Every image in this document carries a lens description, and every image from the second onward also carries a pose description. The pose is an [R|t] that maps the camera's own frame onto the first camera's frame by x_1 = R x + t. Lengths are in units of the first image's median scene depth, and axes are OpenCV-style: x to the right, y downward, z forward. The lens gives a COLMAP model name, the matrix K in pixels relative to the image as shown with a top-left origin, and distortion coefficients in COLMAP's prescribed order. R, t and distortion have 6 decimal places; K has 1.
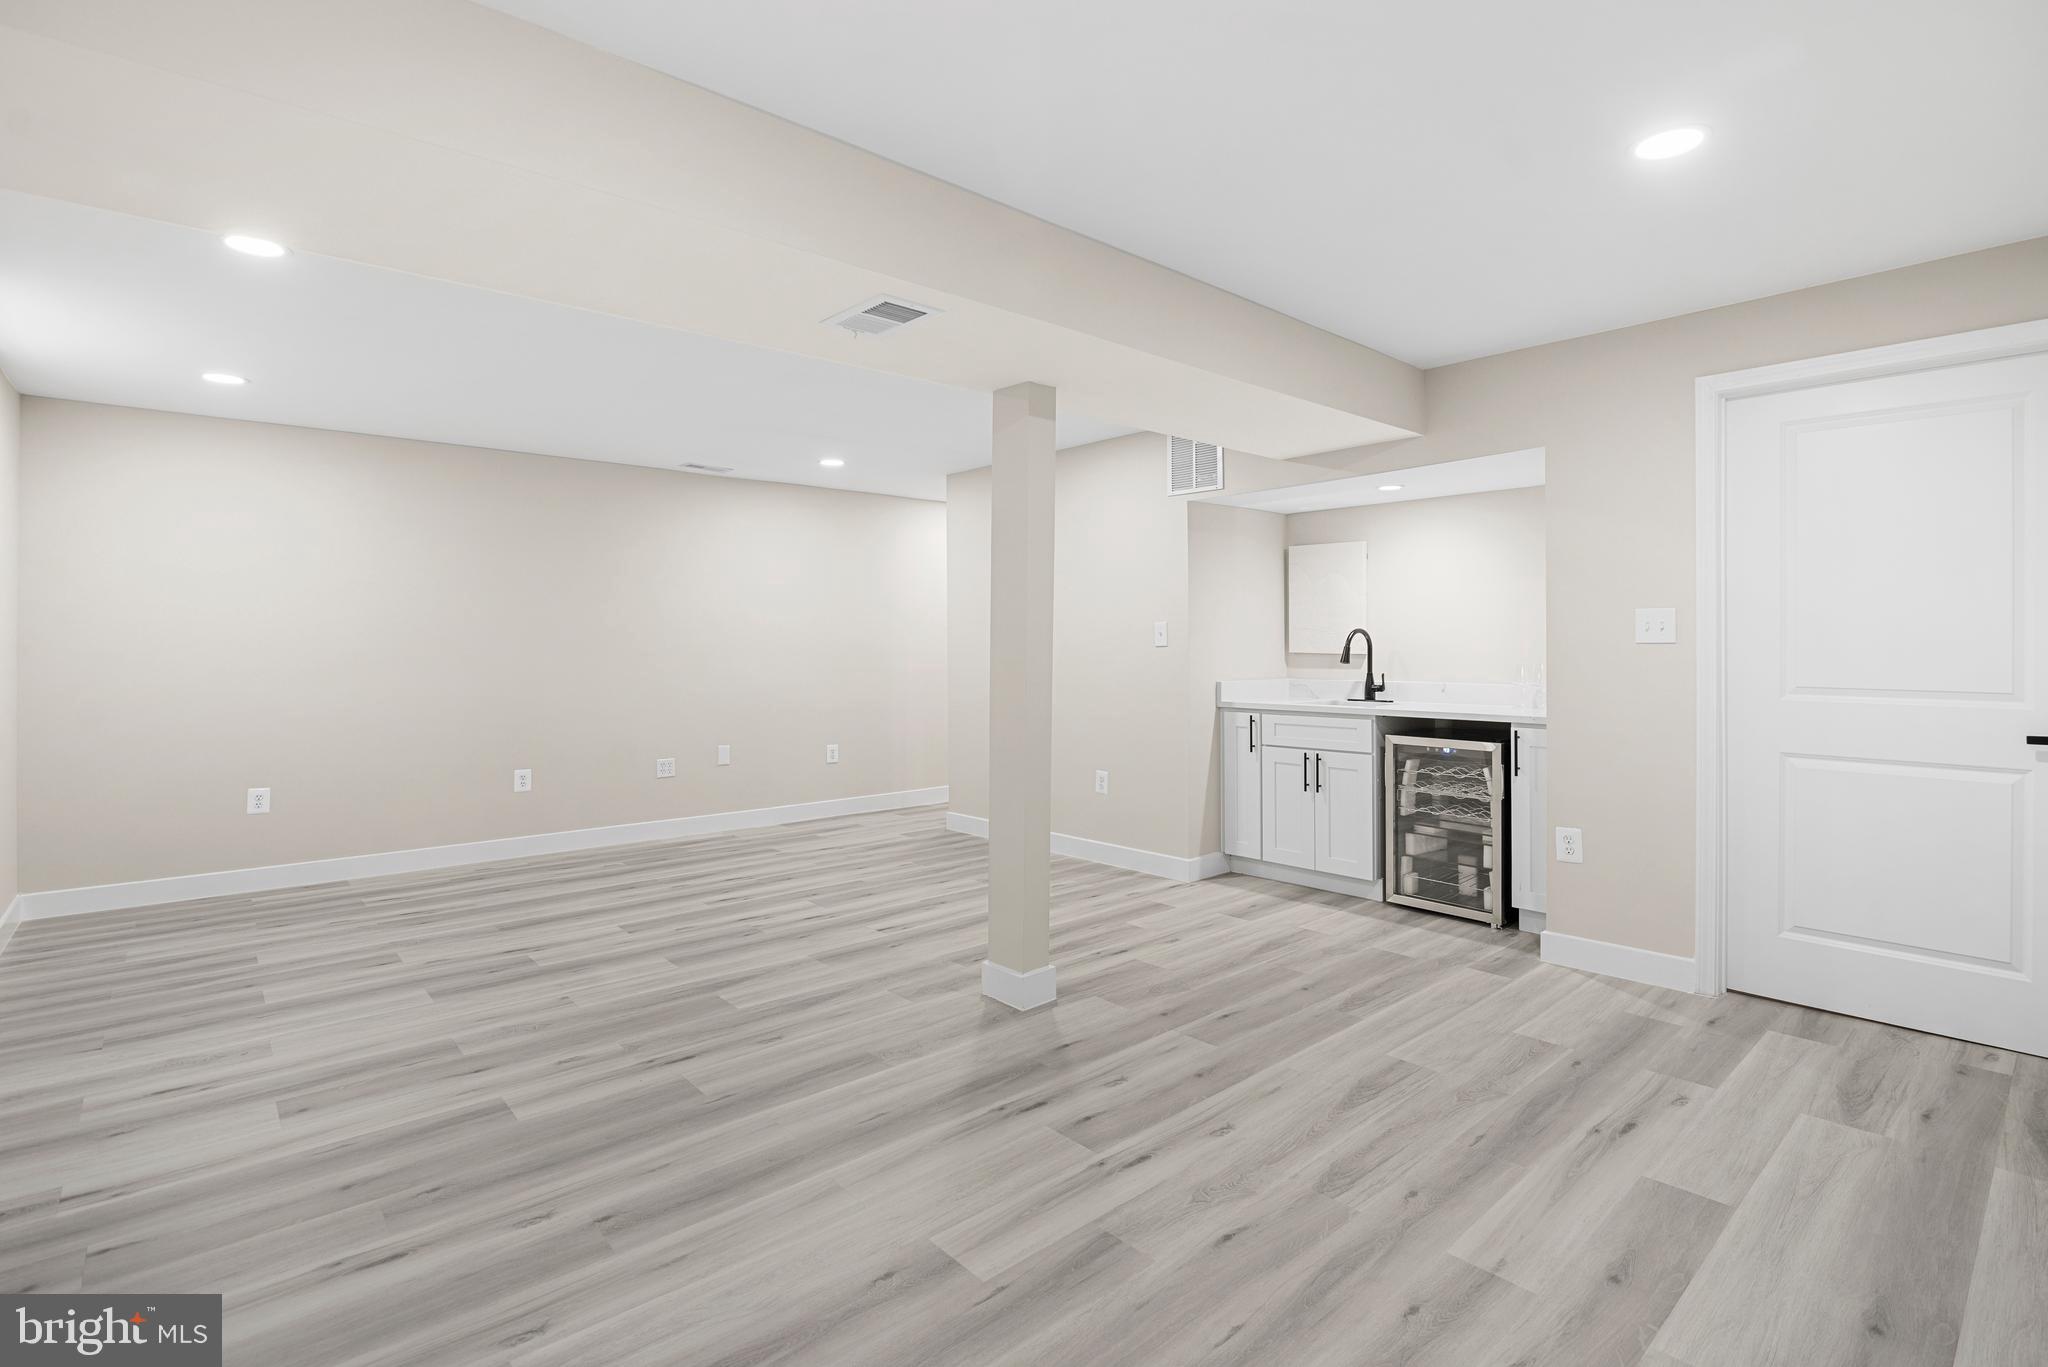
lens RADIAL K [[970.8, 0, 1042.5], [0, 970.8, 658.9], [0, 0, 1]] dist [-0.013154, 0.000548]
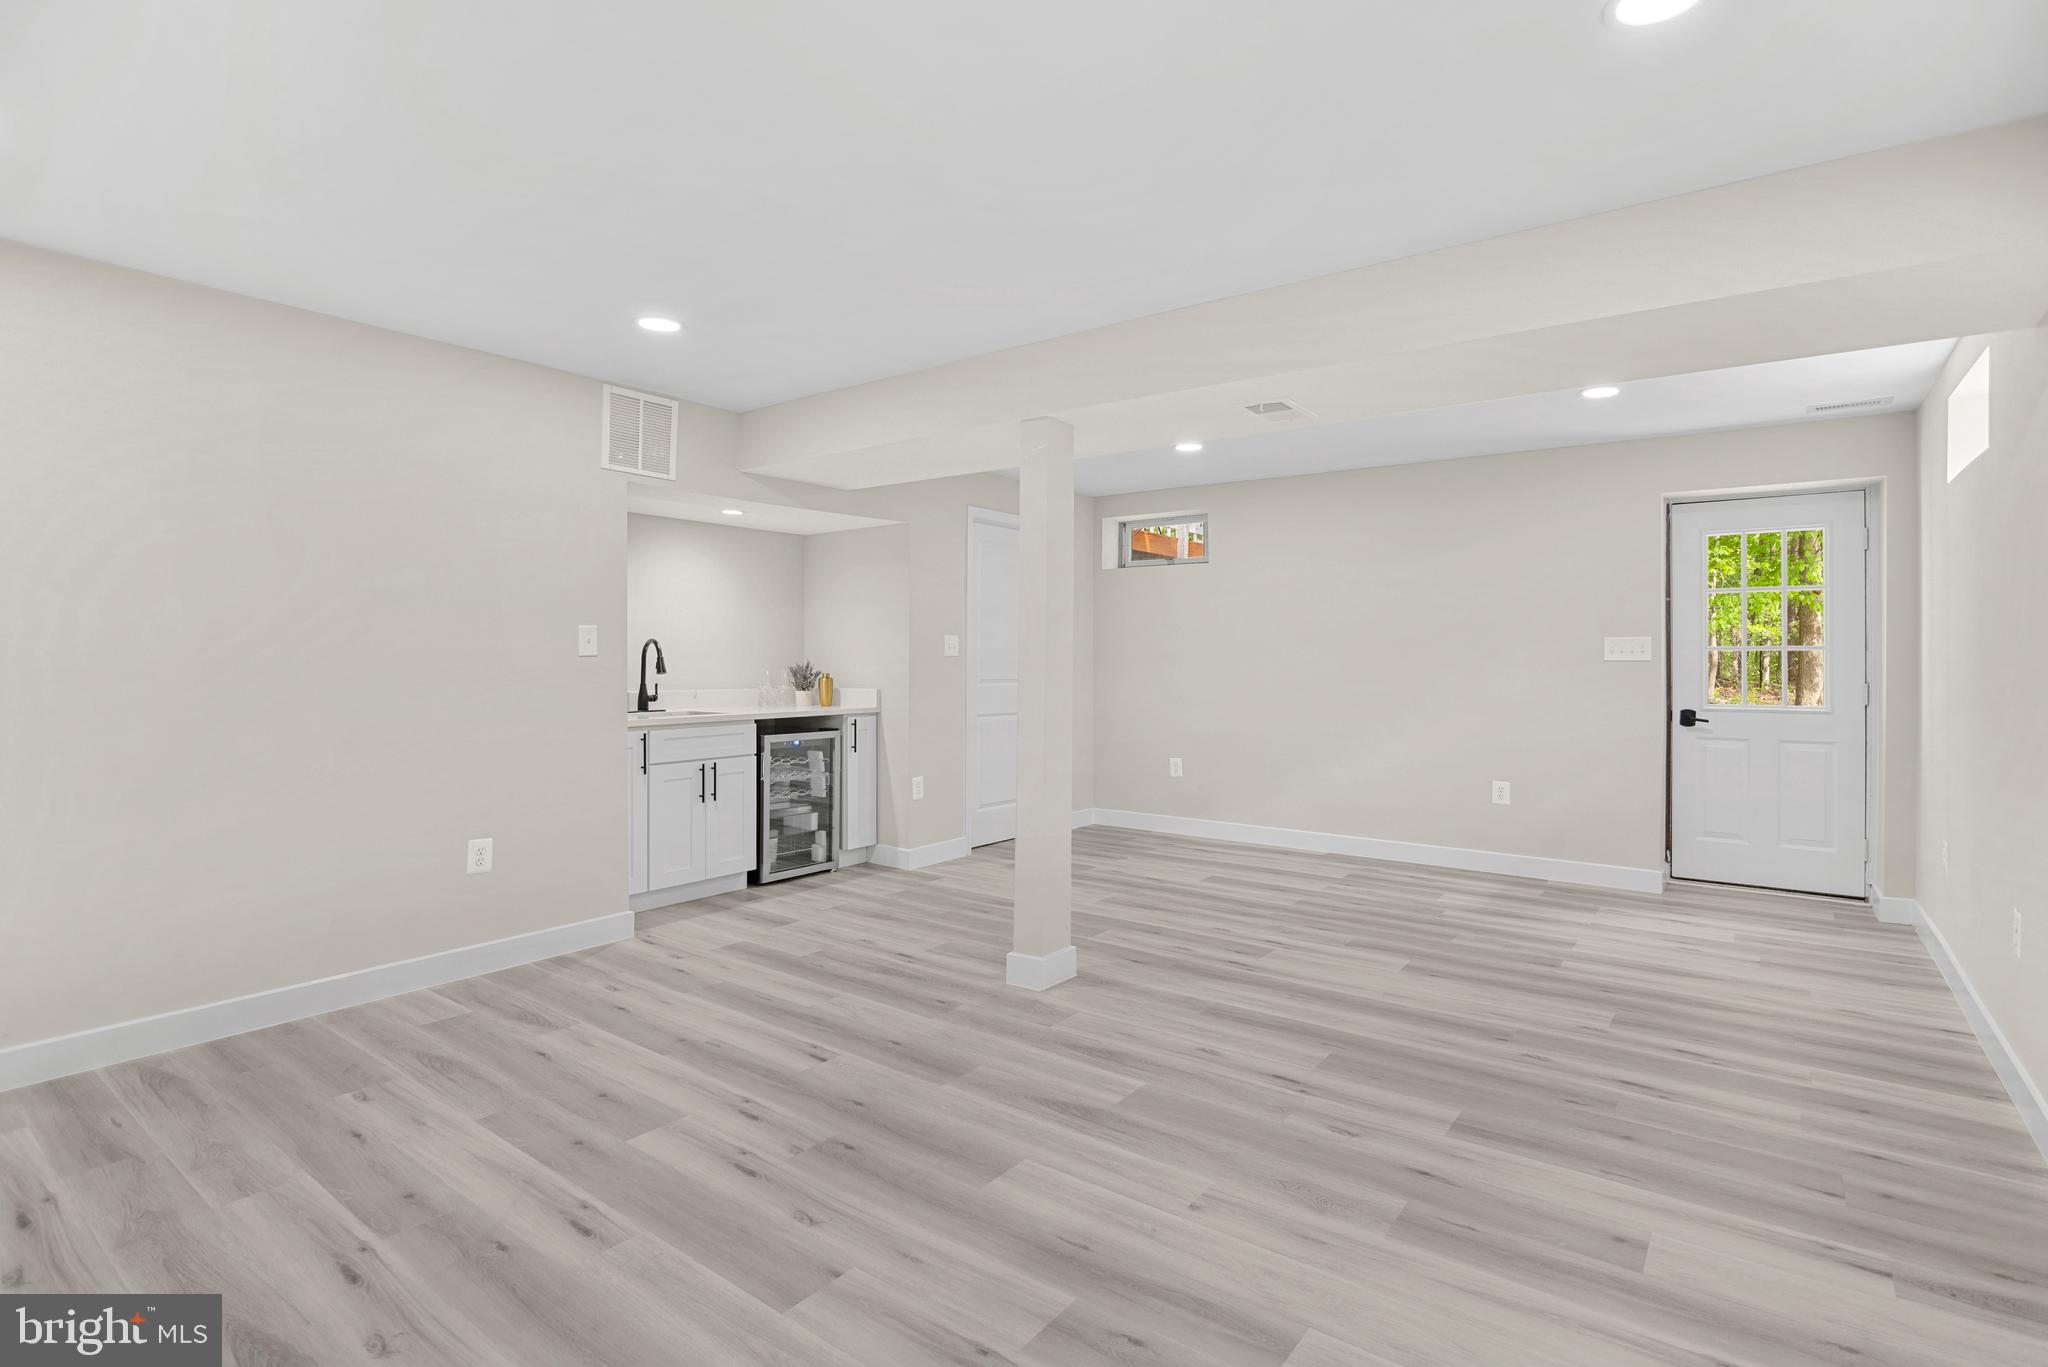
lens RADIAL K [[970.8, 0, 1042.5], [0, 970.8, 658.9], [0, 0, 1]] dist [-0.013154, 0.000548]
pose [[-0.192380, 0.002832, 0.981316, -1.127247], [0.010105, 0.999949, -0.000904, -0.008811], [-0.981268, 0.009742, -0.192399, 1.248693]]
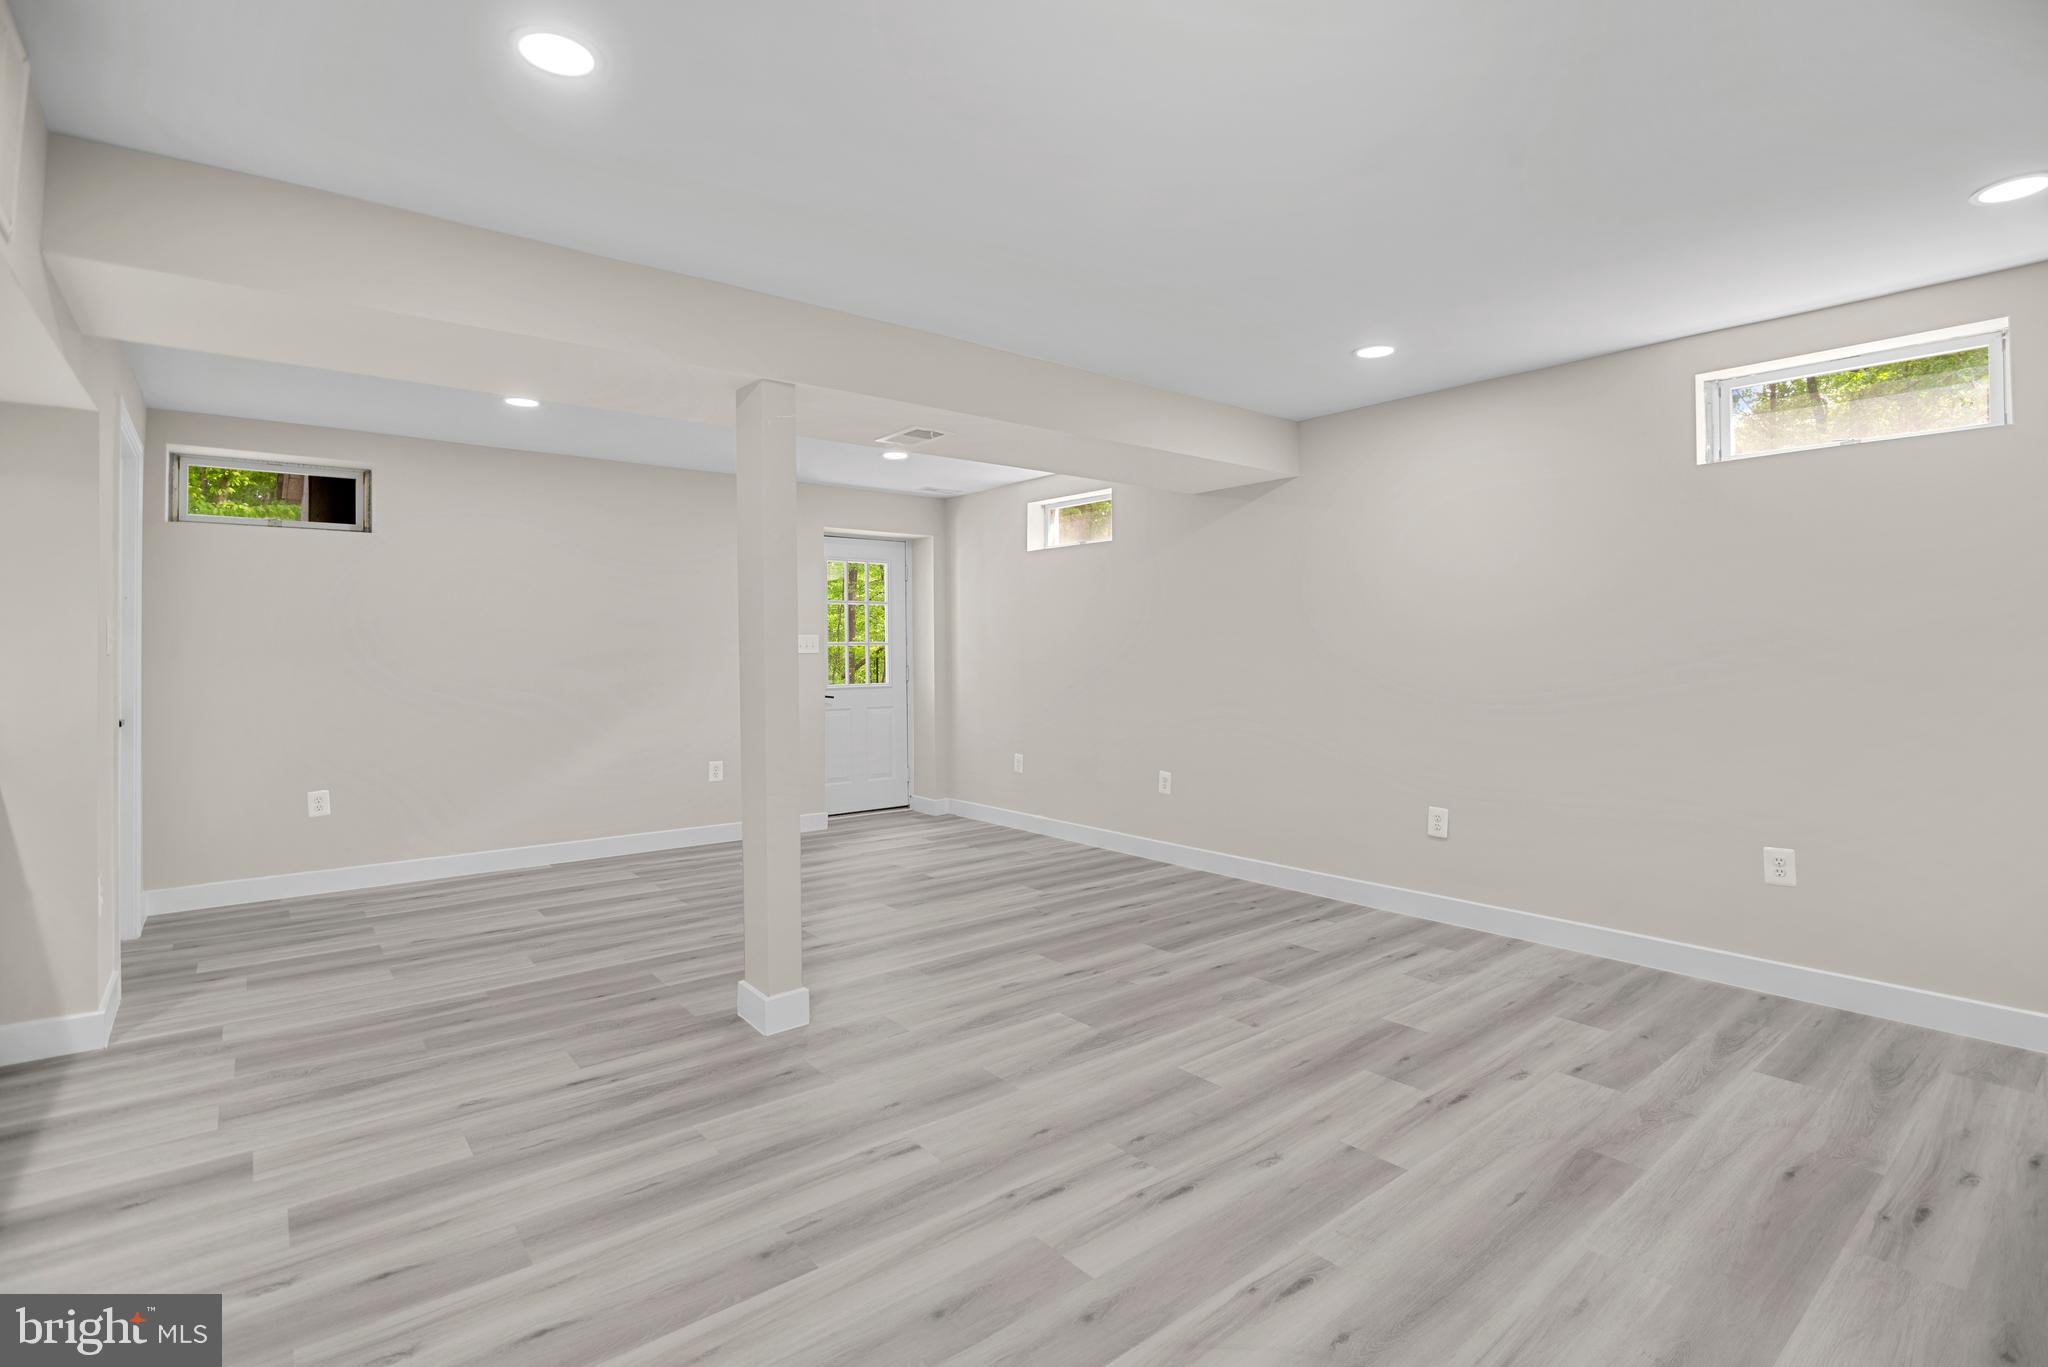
lens RADIAL K [[950.2, 0, 1012.3], [0, 950.2, 656.7], [0, 0, 1]] dist [-0.013306, 0.000660]
pose [[-0.996999, 0.007842, 0.077022, -0.344991], [0.009073, 0.999836, 0.015643, -0.020428], [-0.076887, 0.016295, -0.996907, 1.972041]]
